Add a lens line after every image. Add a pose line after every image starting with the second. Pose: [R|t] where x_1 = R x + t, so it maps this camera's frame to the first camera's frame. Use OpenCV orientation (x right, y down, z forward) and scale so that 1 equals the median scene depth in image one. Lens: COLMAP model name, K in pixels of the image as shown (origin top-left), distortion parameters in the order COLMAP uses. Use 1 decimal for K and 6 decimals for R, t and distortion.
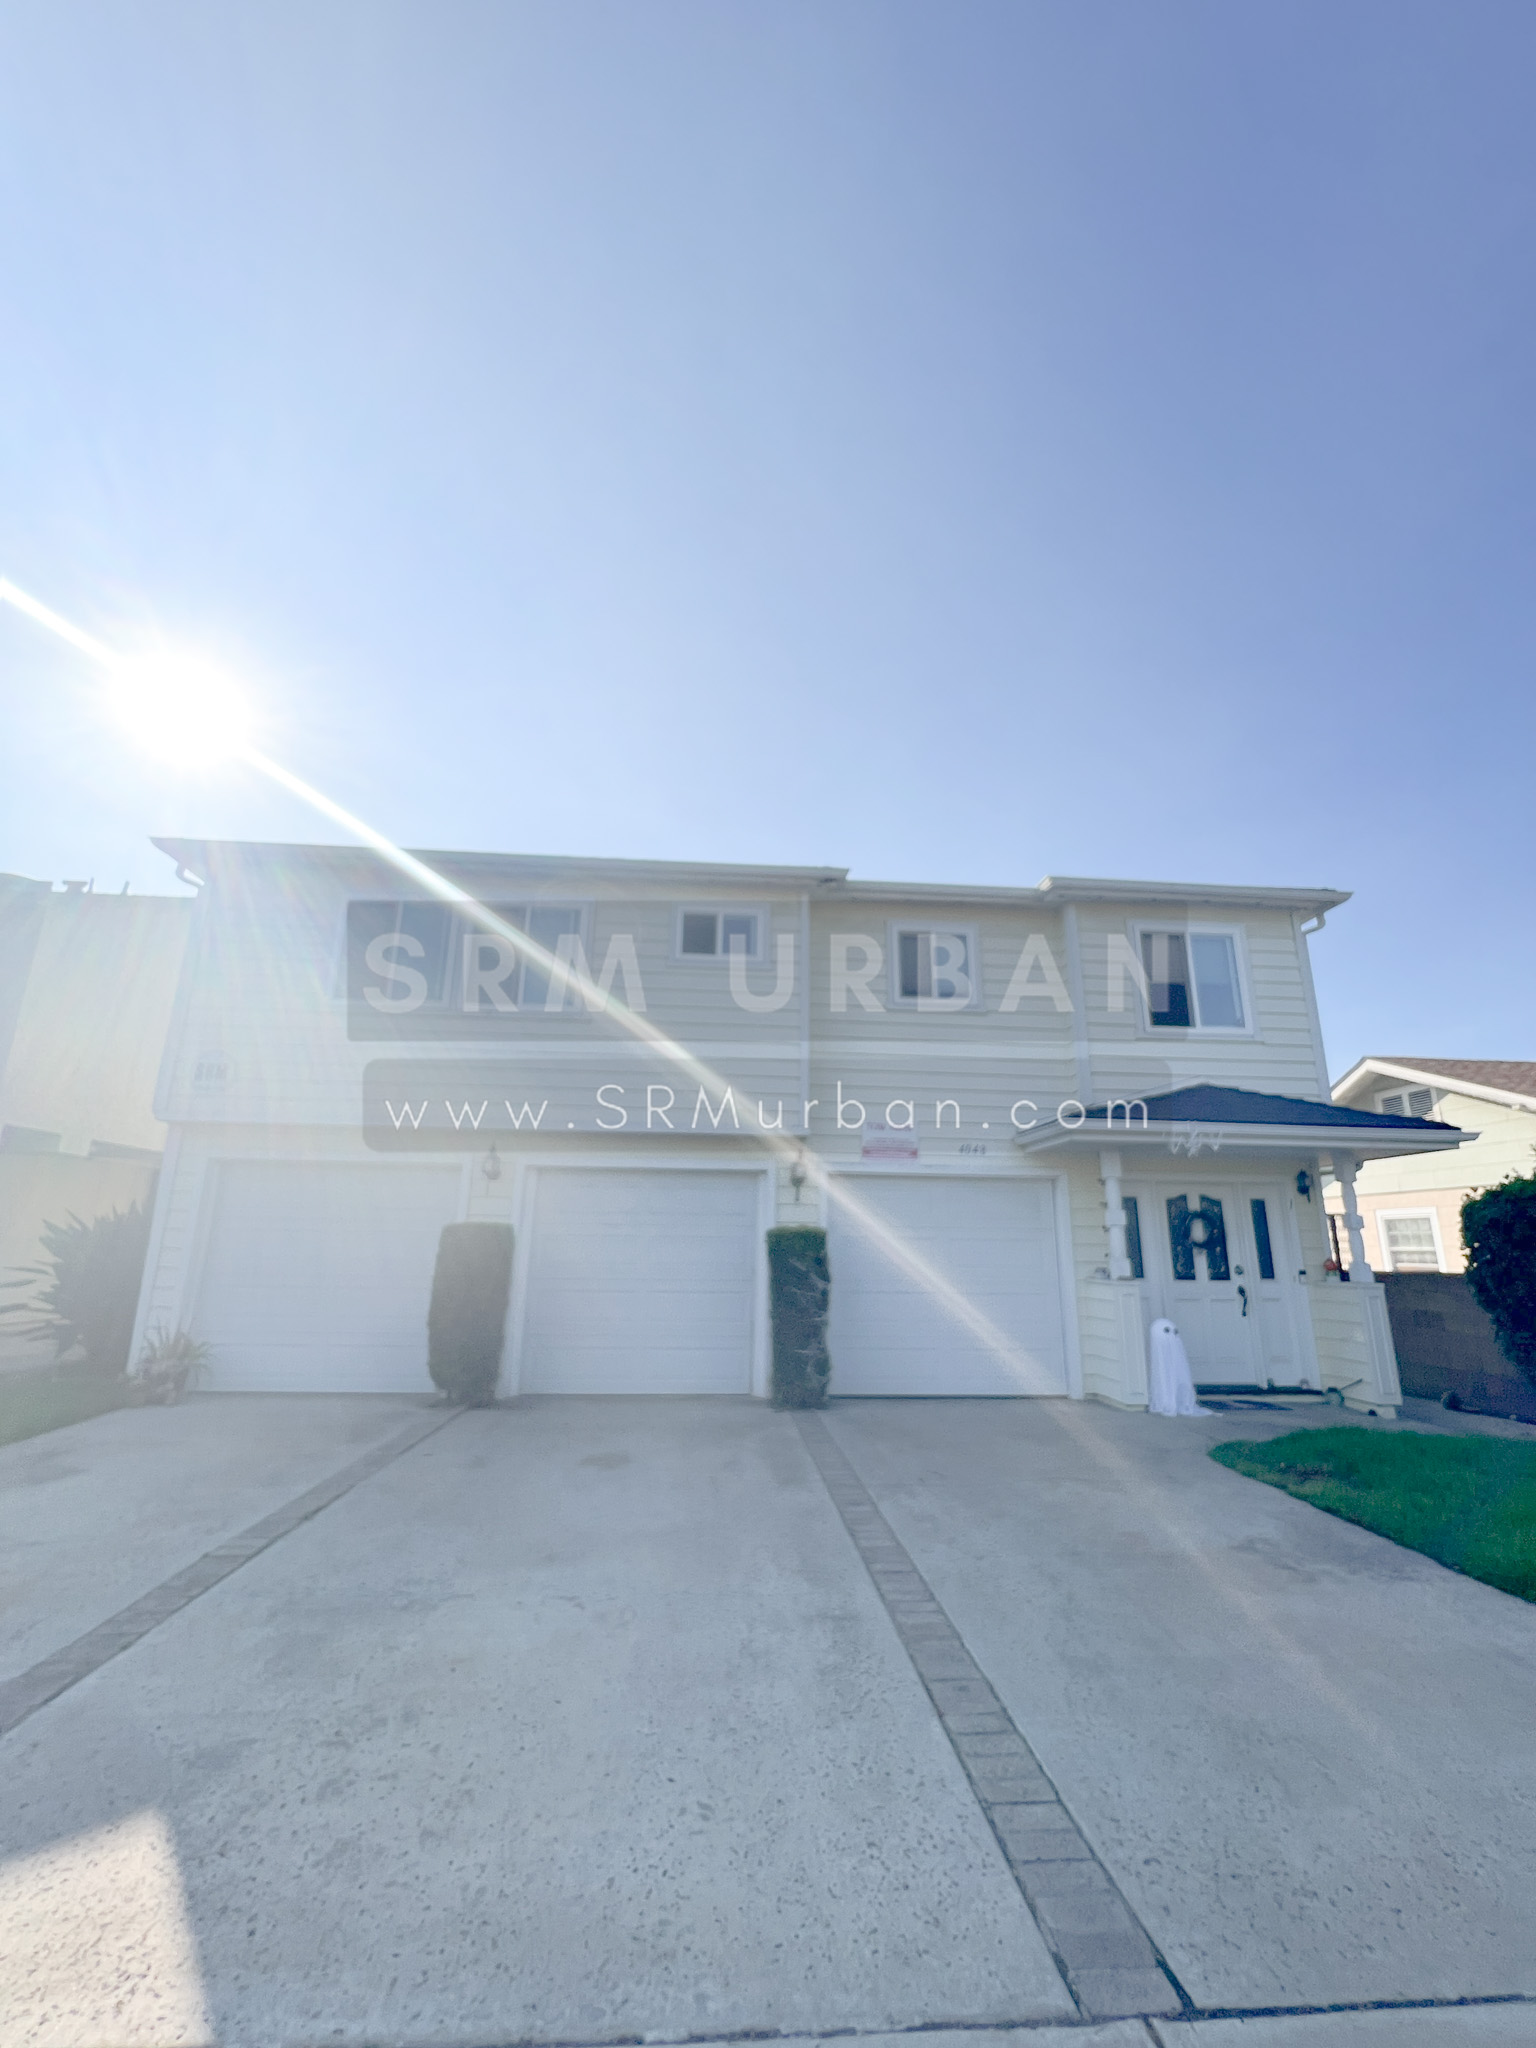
lens RADIAL K [[847.1, 0, 768.0], [0, 847.1, 1024.0], [0, 0, 1]] dist [-0.000961, -0.000023]
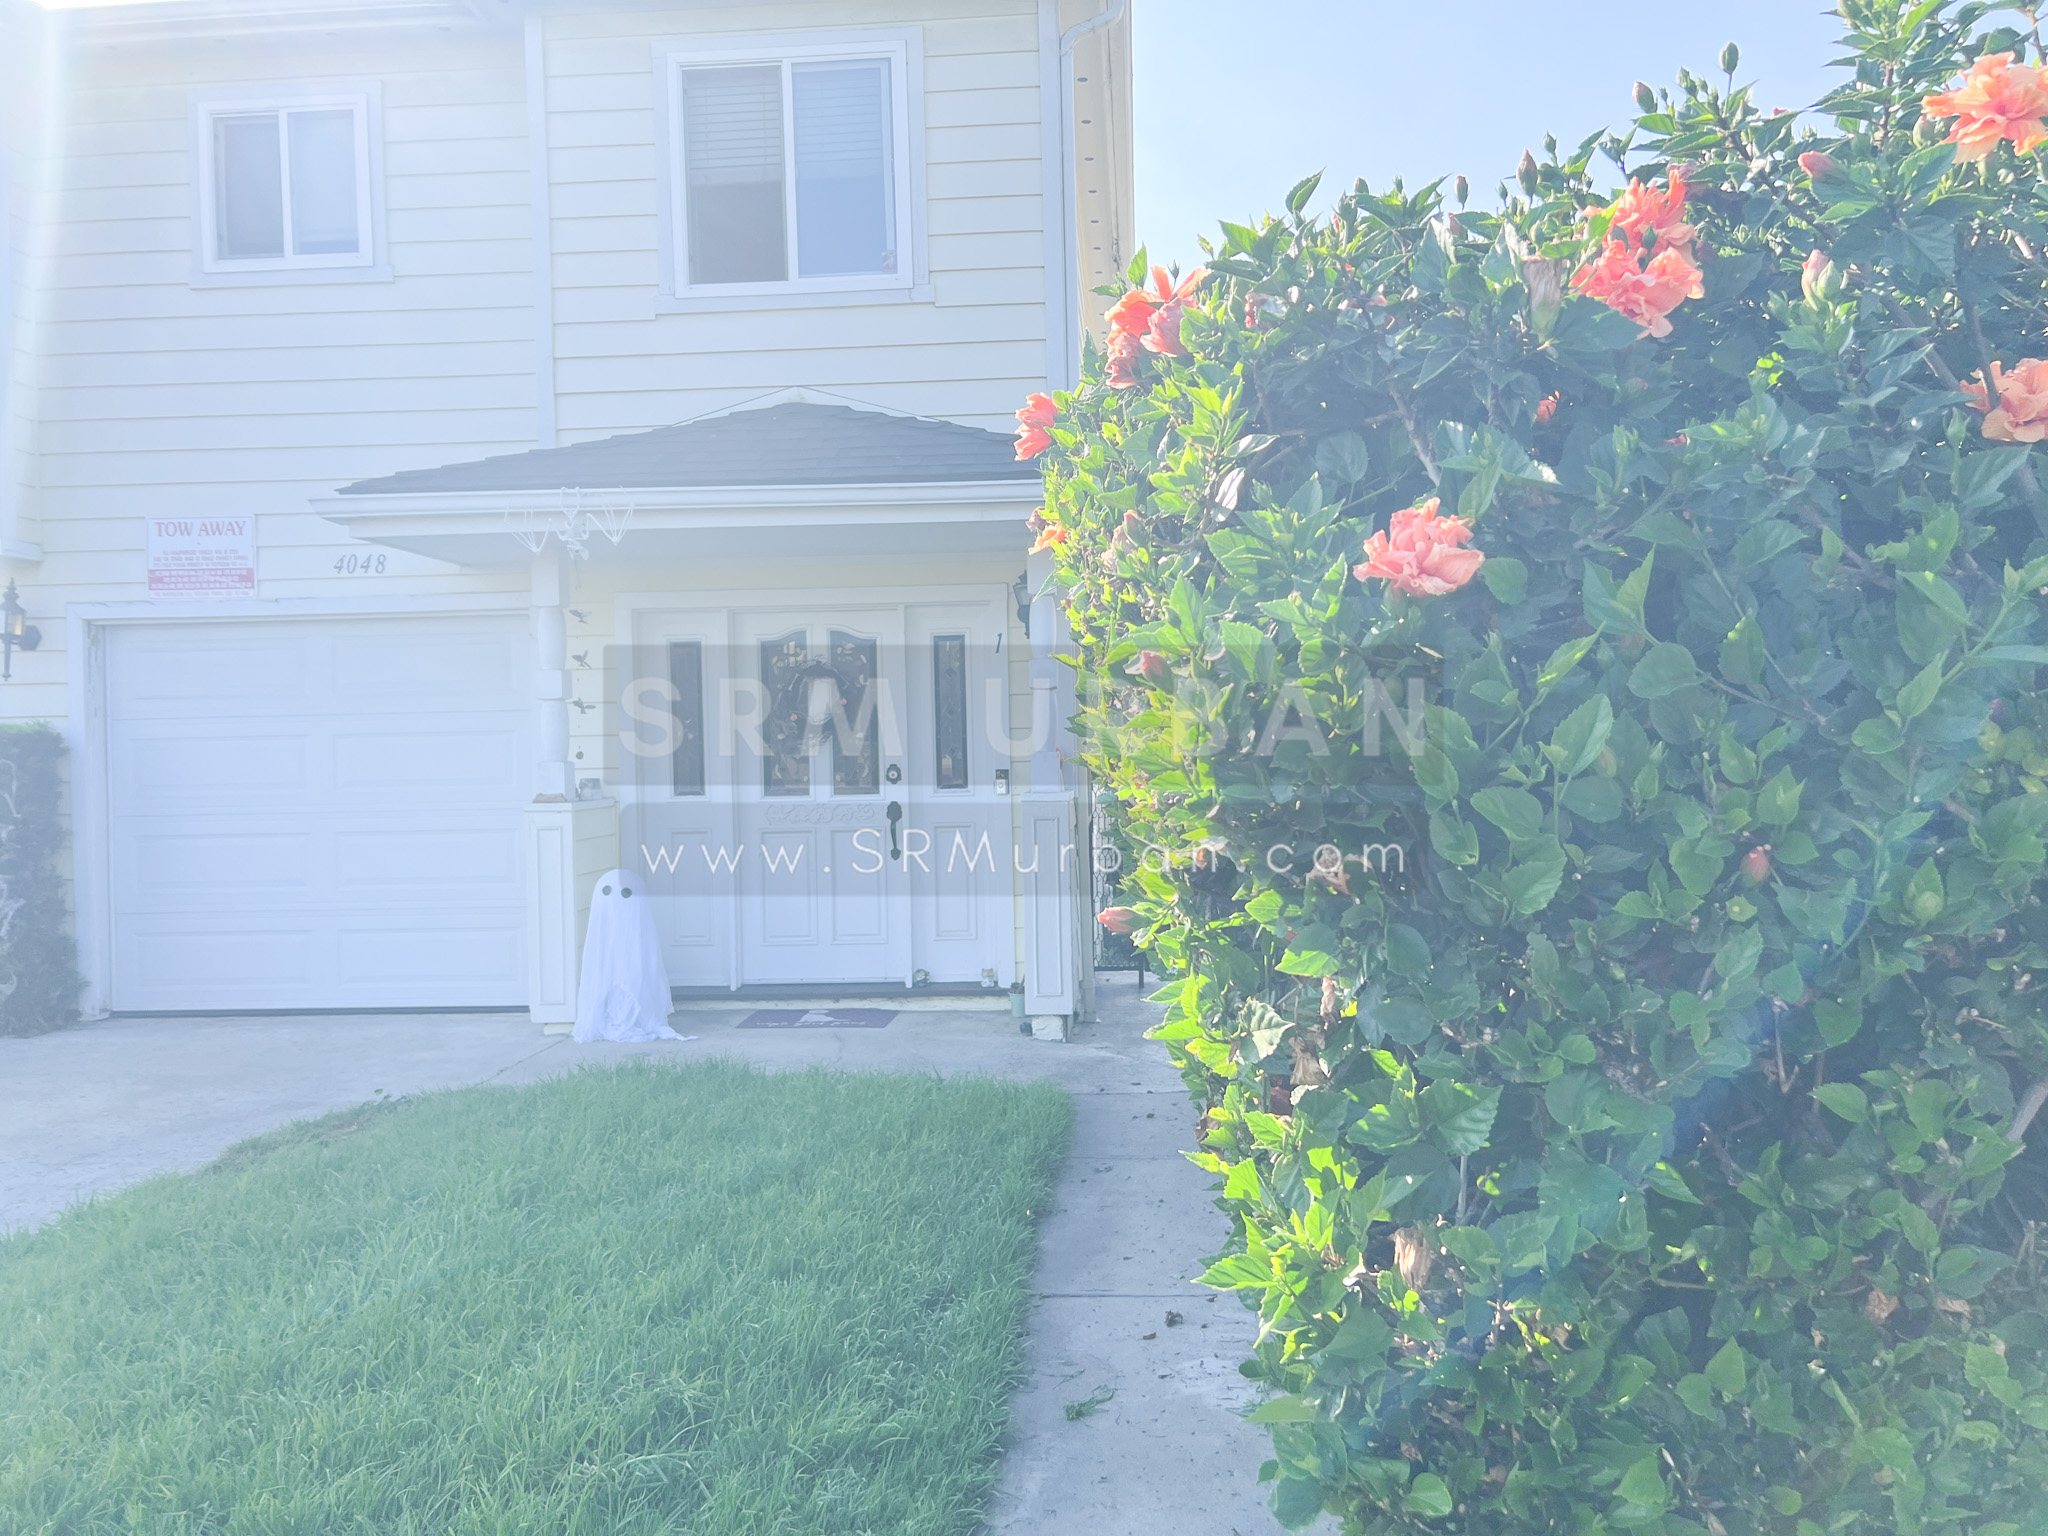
lens RADIAL K [[1551.6, 0, 1024.0], [0, 1551.6, 768.0], [0, 0, 1]] dist [-0.001700, -0.000832]
pose [[0.990556, -0.036806, -0.132079, 0.774475], [0.071688, 0.960169, 0.270068, 0.042812], [0.116878, -0.276986, 0.953739, 0.120960]]
